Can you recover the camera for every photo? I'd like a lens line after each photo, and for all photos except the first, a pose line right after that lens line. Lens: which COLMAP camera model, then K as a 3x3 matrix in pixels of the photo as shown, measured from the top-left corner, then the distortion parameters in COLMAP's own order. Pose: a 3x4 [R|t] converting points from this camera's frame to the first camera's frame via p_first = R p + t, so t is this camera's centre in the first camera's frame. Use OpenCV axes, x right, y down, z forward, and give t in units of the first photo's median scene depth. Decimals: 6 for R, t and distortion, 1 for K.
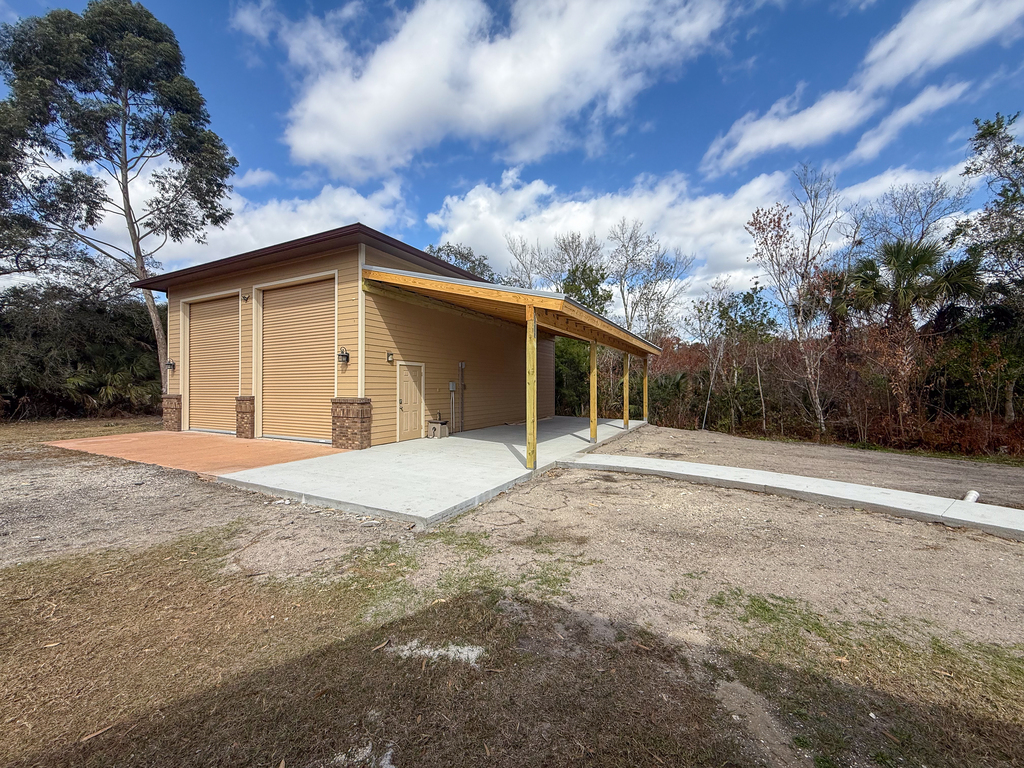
lens RADIAL K [[411.4, 0, 504.1], [0, 411.4, 381.1], [0, 0, 1]] dist [-0.007207, 0.000572]
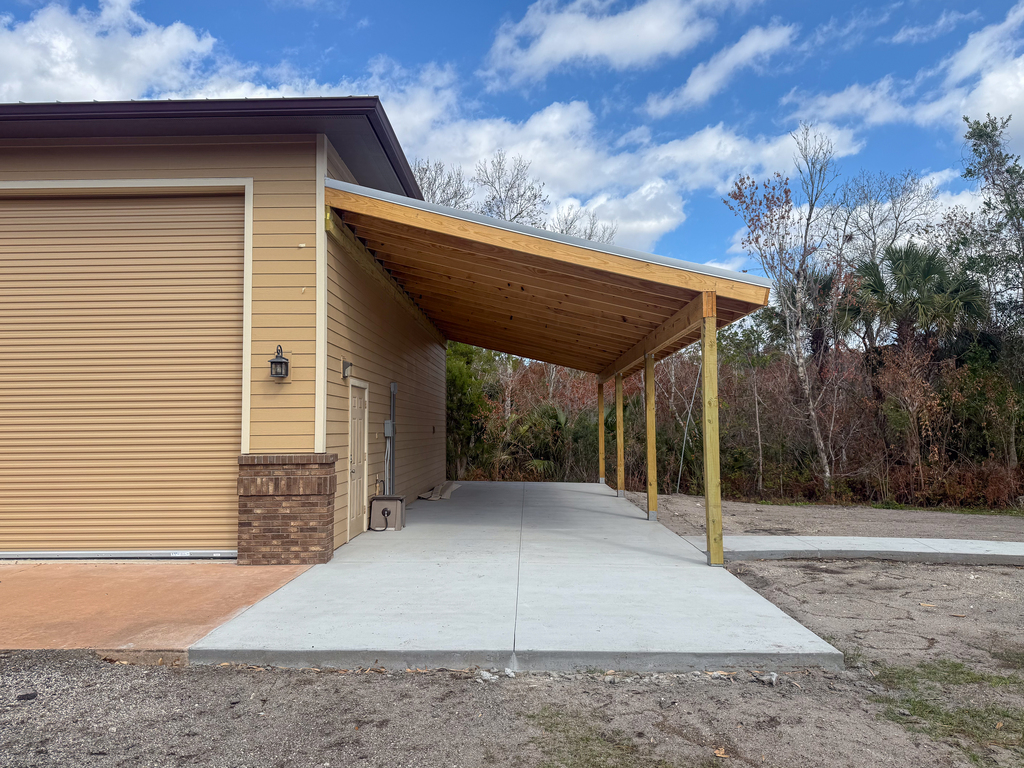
lens RADIAL K [[736.1, 0, 511.8], [0, 736.1, 386.9], [0, 0, 1]] dist [0.022592, -0.017073]
pose [[0.887823, 0.022010, 0.459658, -1.132751], [-0.002068, 0.999036, -0.043843, 0.002126], [-0.460180, 0.037975, 0.887013, 0.279398]]
